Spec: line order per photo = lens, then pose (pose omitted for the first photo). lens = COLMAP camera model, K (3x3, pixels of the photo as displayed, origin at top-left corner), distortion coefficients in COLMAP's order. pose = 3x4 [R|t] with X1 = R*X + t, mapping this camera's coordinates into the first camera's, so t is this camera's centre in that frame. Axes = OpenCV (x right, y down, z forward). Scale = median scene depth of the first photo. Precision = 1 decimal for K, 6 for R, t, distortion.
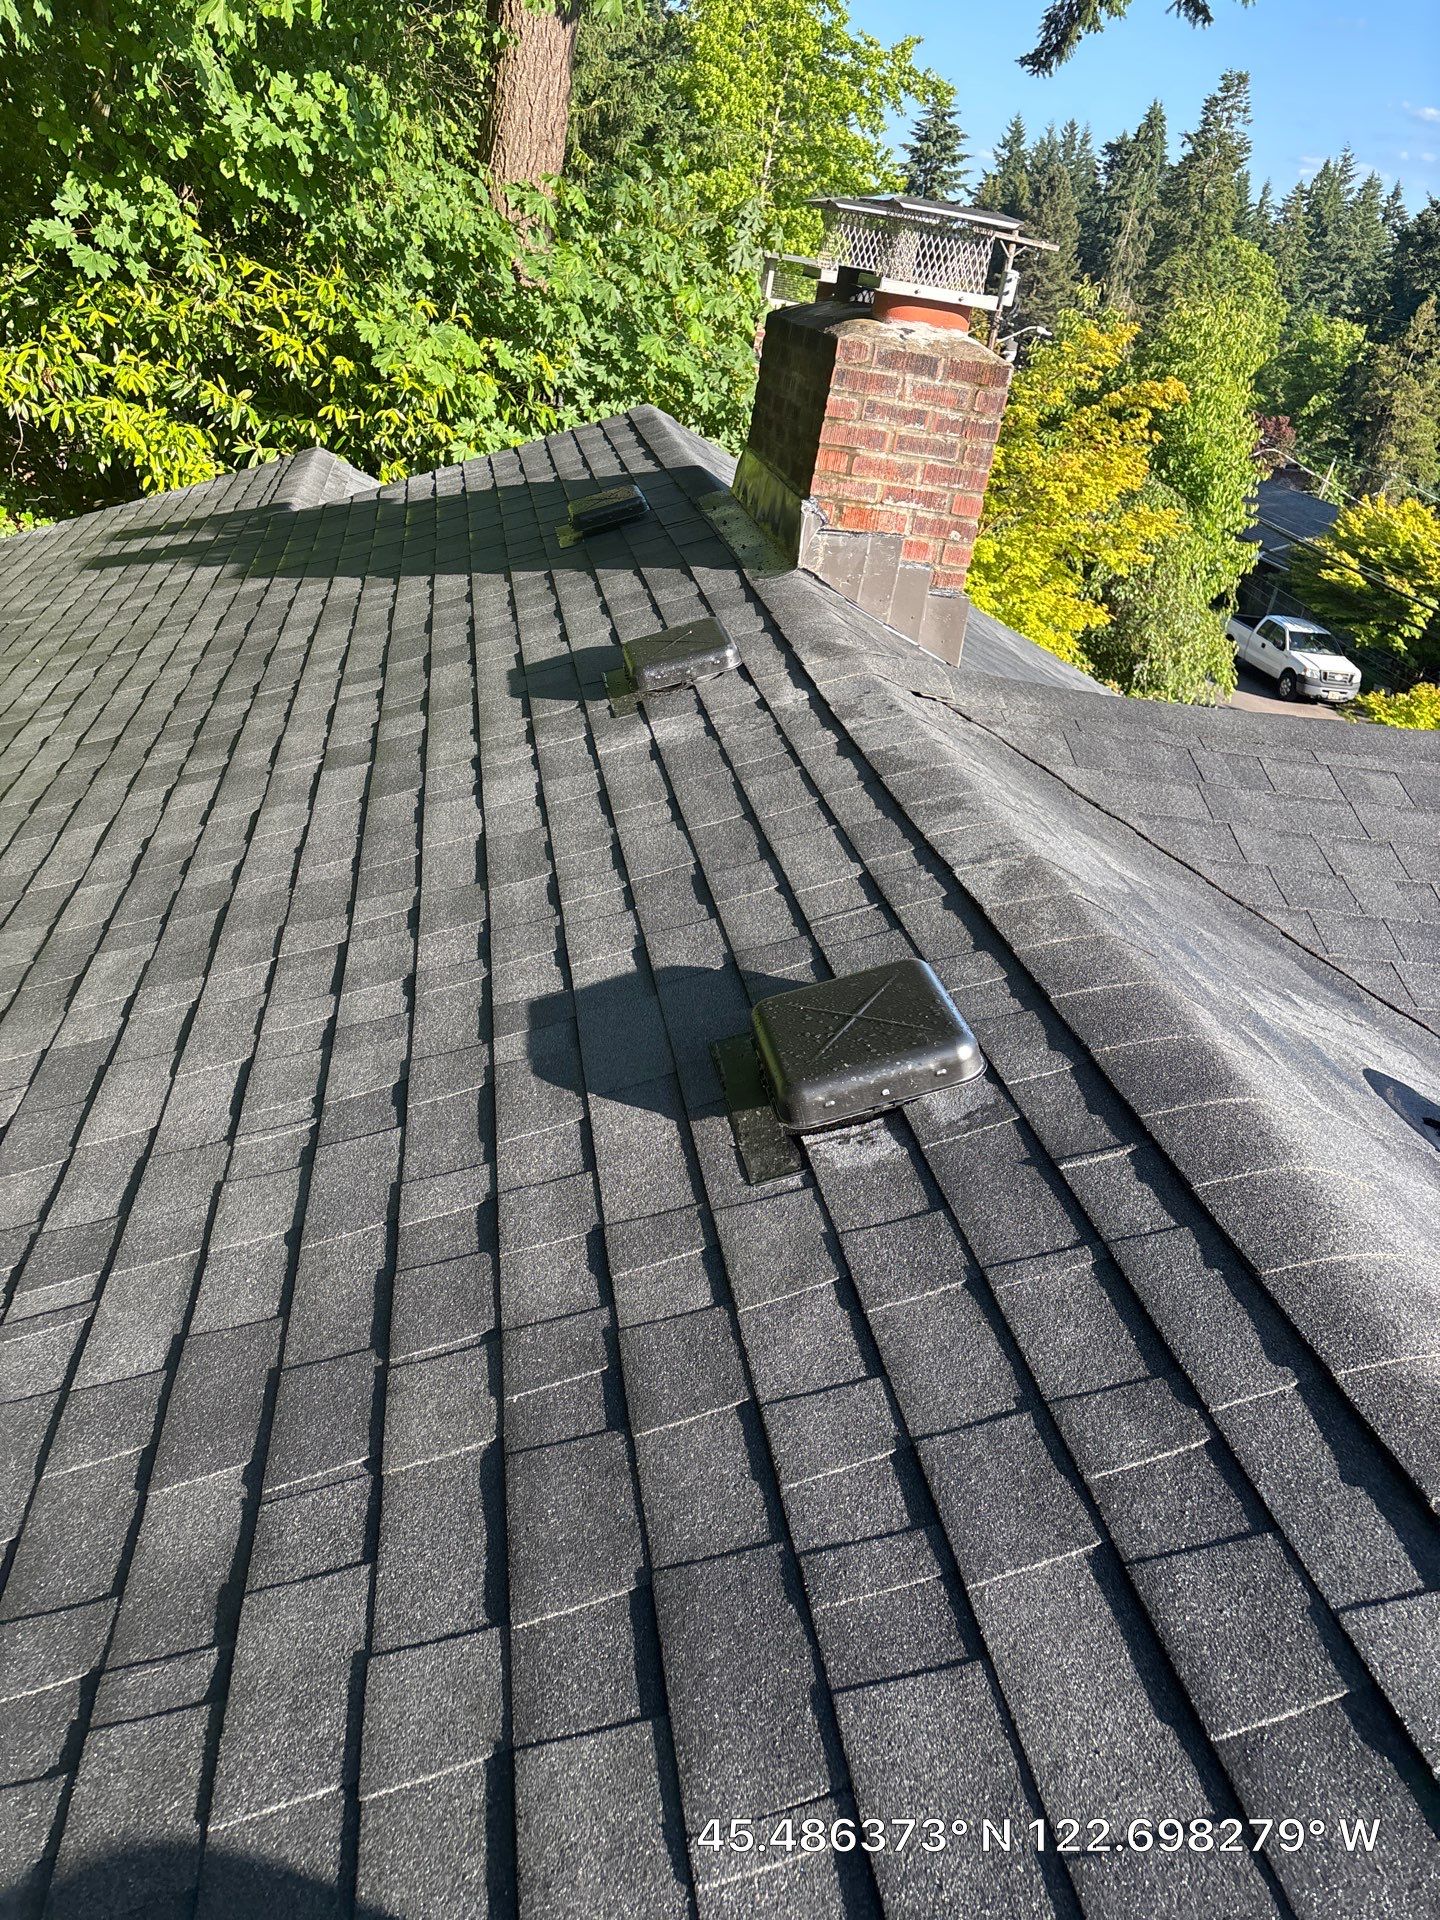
lens RADIAL K [[1468.8, 0, 731.2], [0, 1468.8, 966.4], [0, 0, 1]] dist [0.035801, -0.010264]
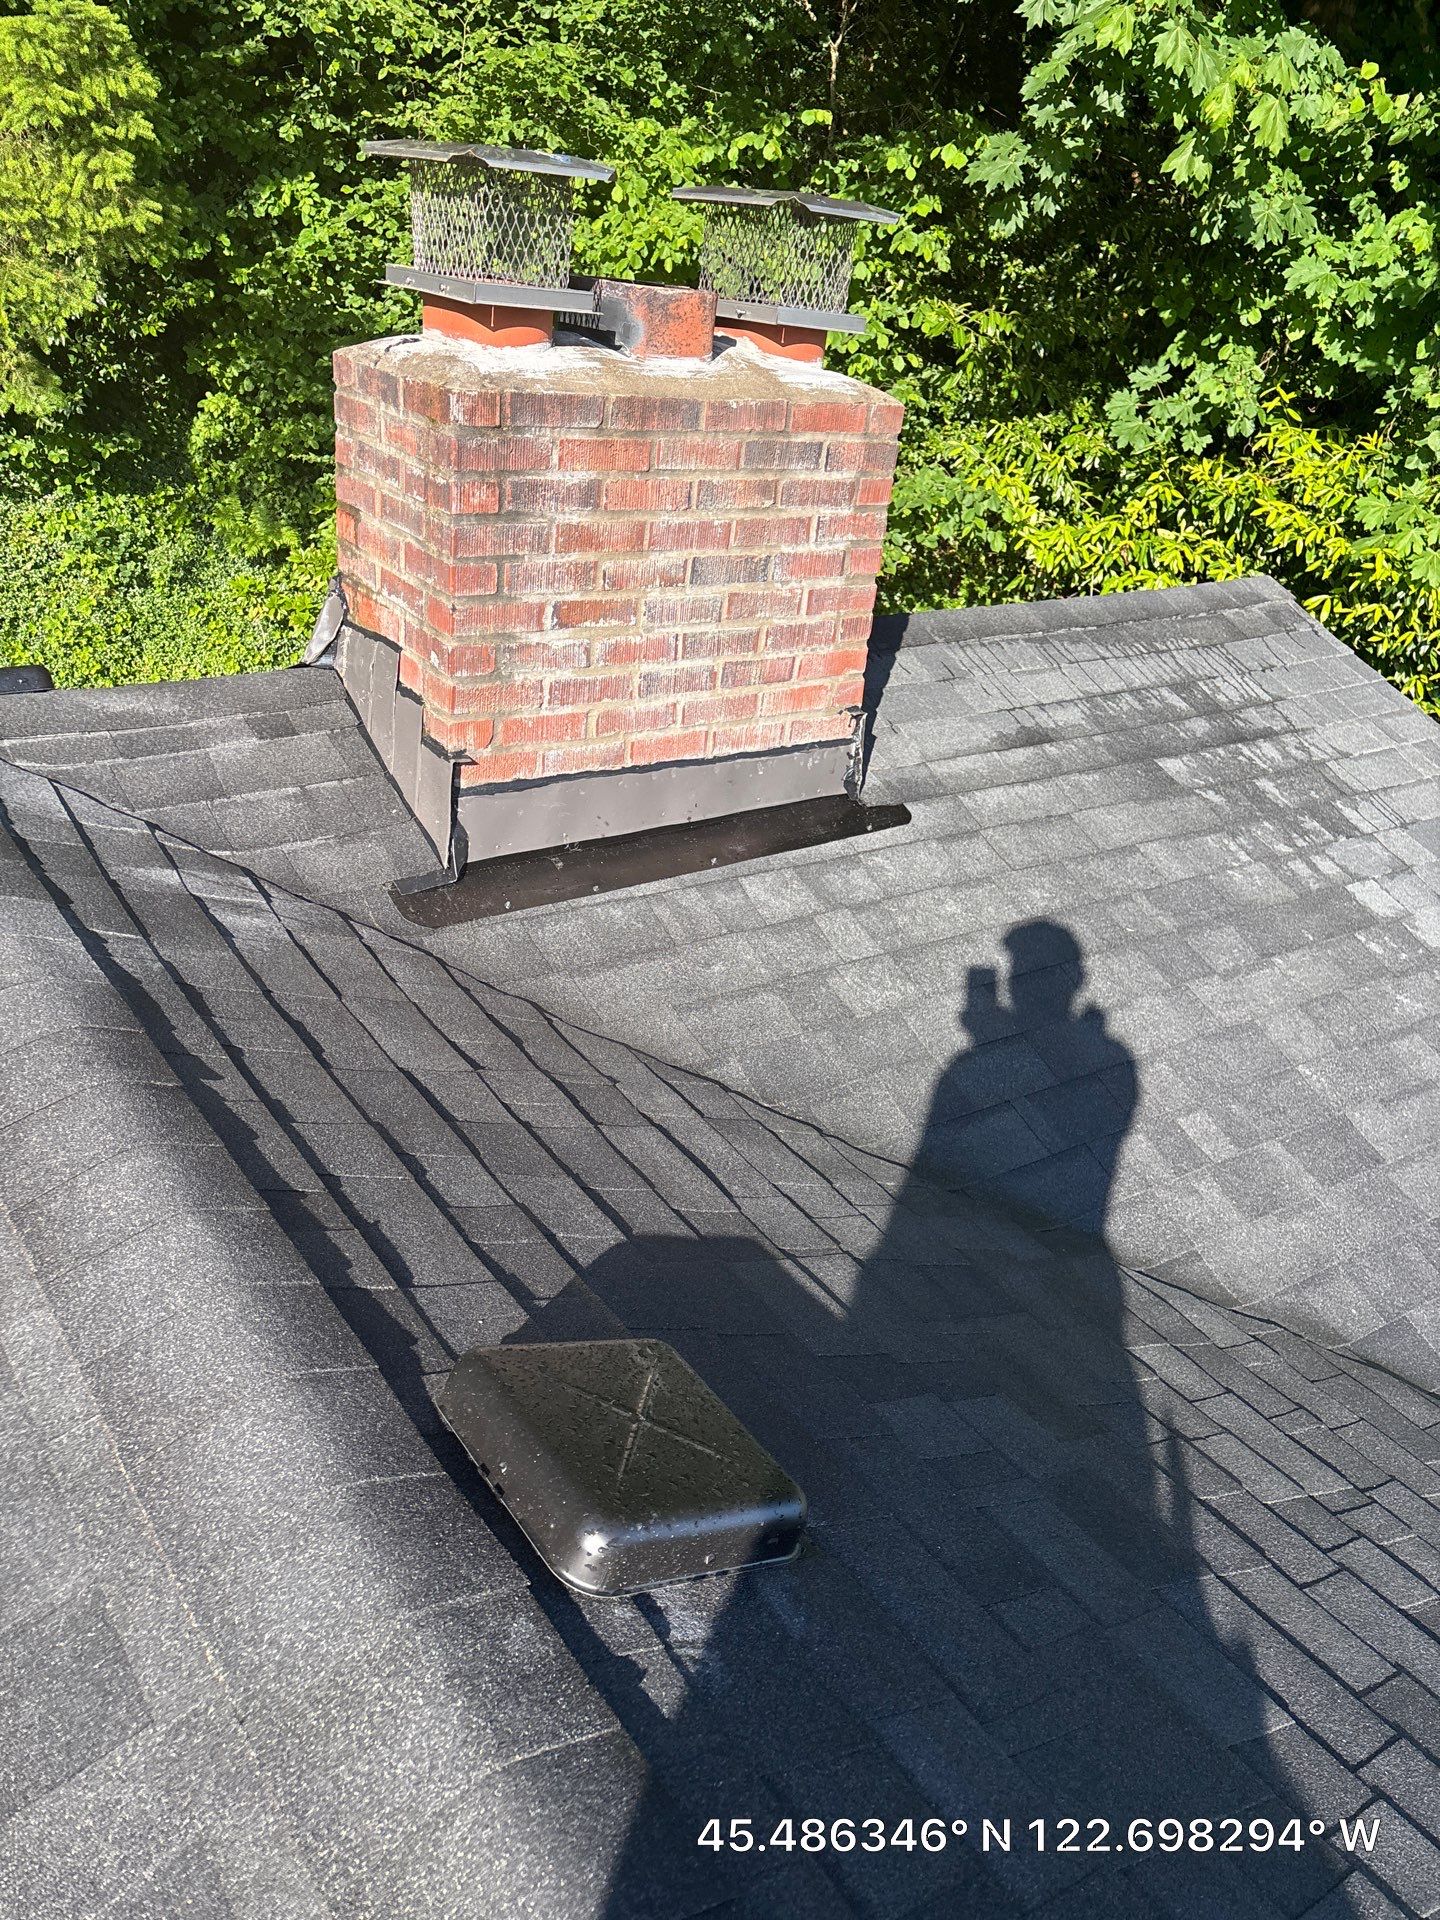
lens RADIAL K [[1473.1, 0, 710.5], [0, 1473.1, 956.4], [0, 0, 1]] dist [0.031545, -0.010890]
pose [[0.452237, 0.301594, -0.839359, 0.324940], [-0.425218, 0.900161, 0.094339, -0.122288], [0.784010, 0.314247, 0.535329, 0.338224]]
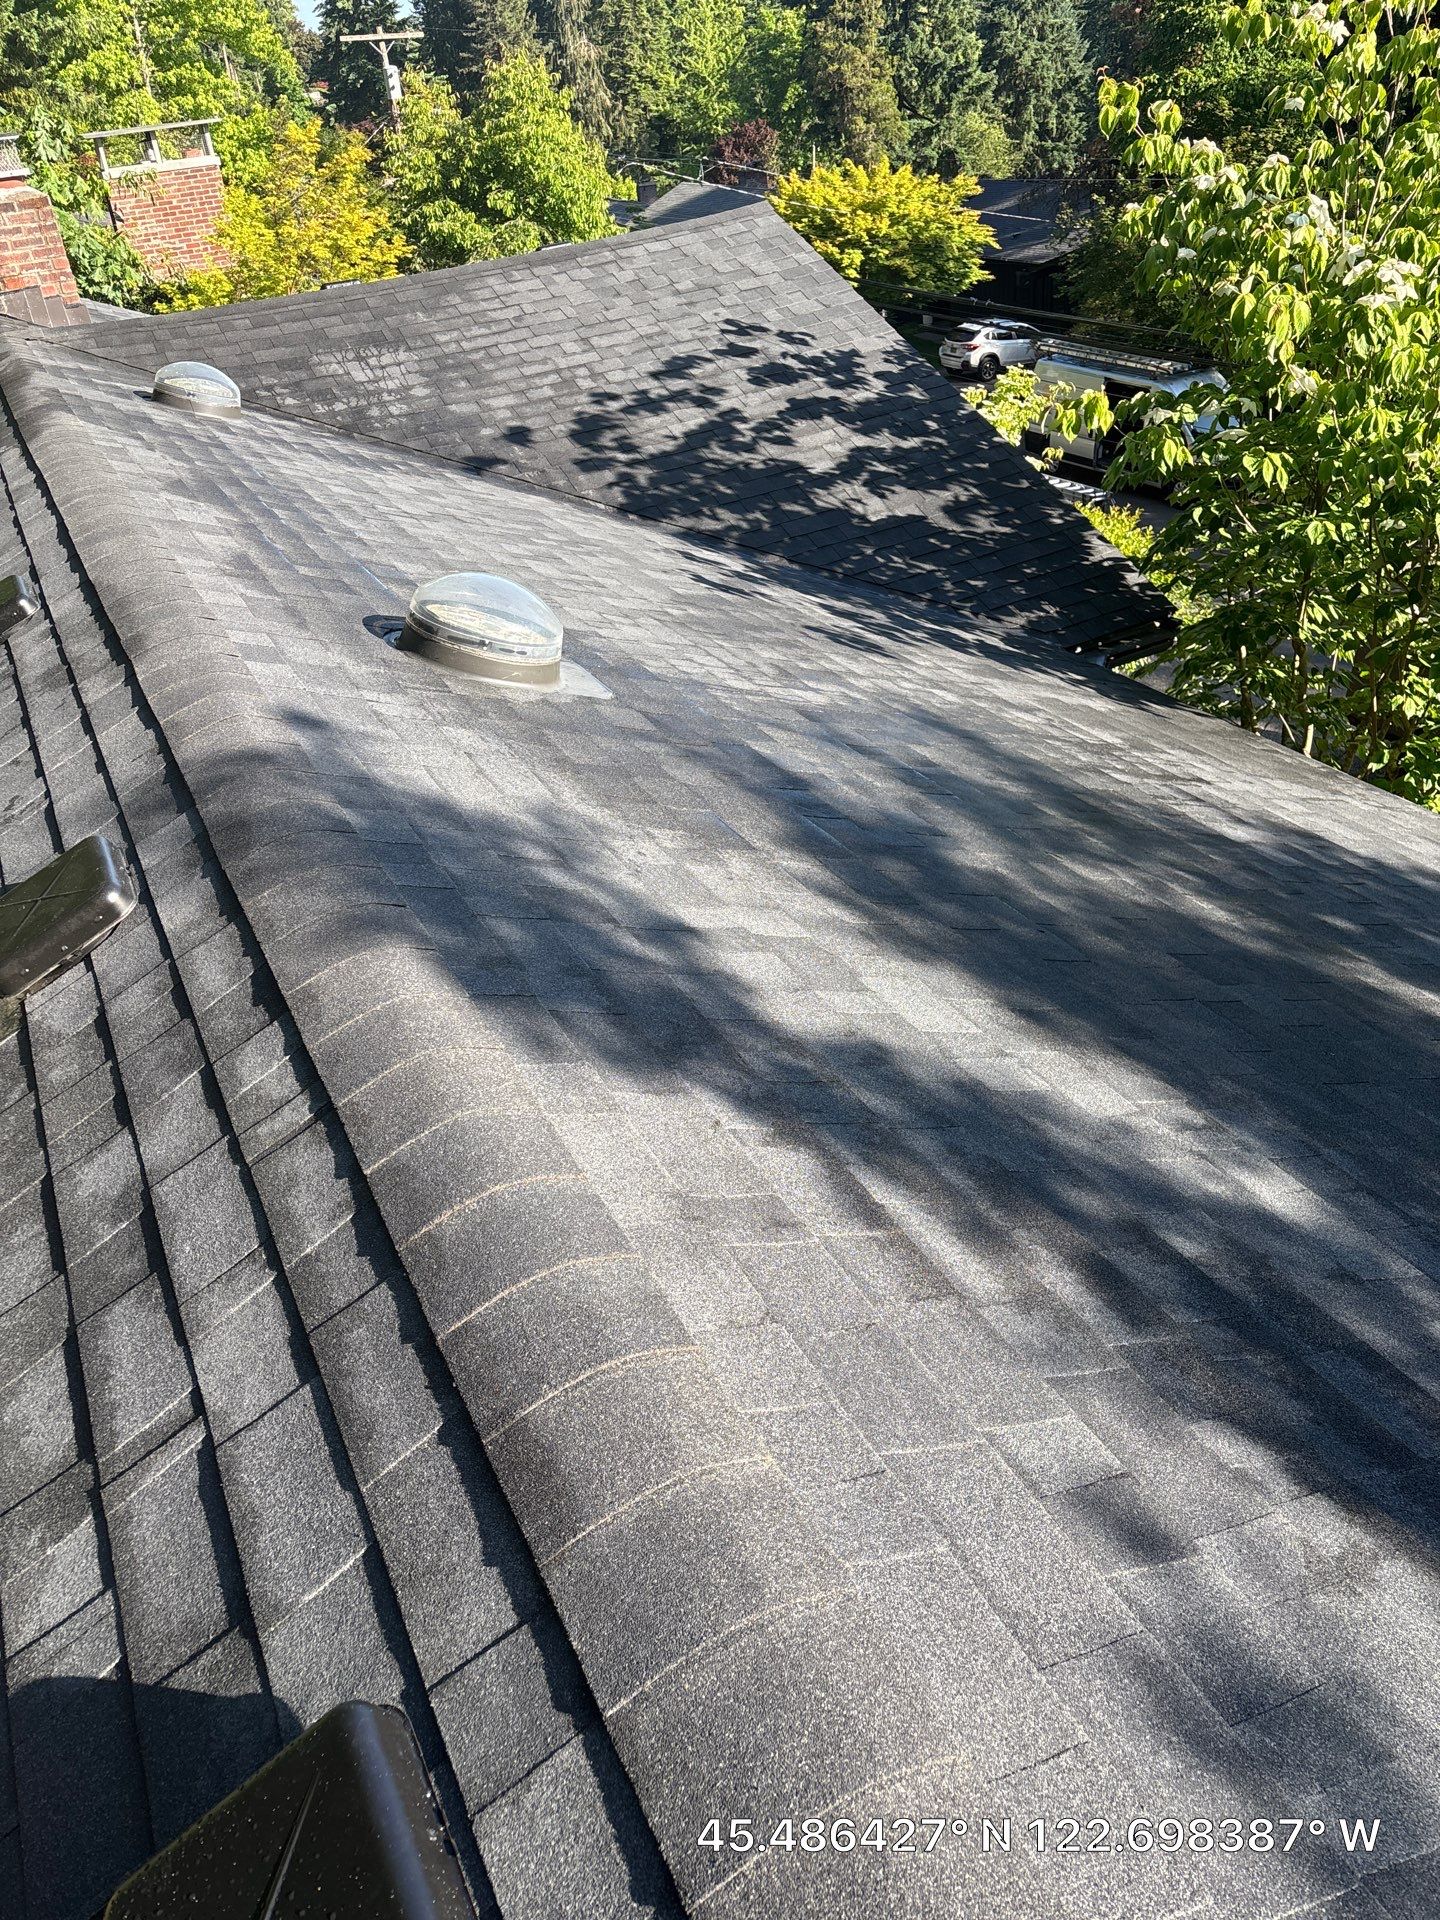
lens RADIAL K [[1453.4, 0, 695.3], [0, 1453.4, 965.5], [0, 0, 1]] dist [0.041444, -0.037787]
pose [[0.927880, -0.357464, 0.106105, 0.180394], [0.342847, 0.929761, 0.134162, 0.288562], [-0.146610, -0.088108, 0.985263, -0.579395]]
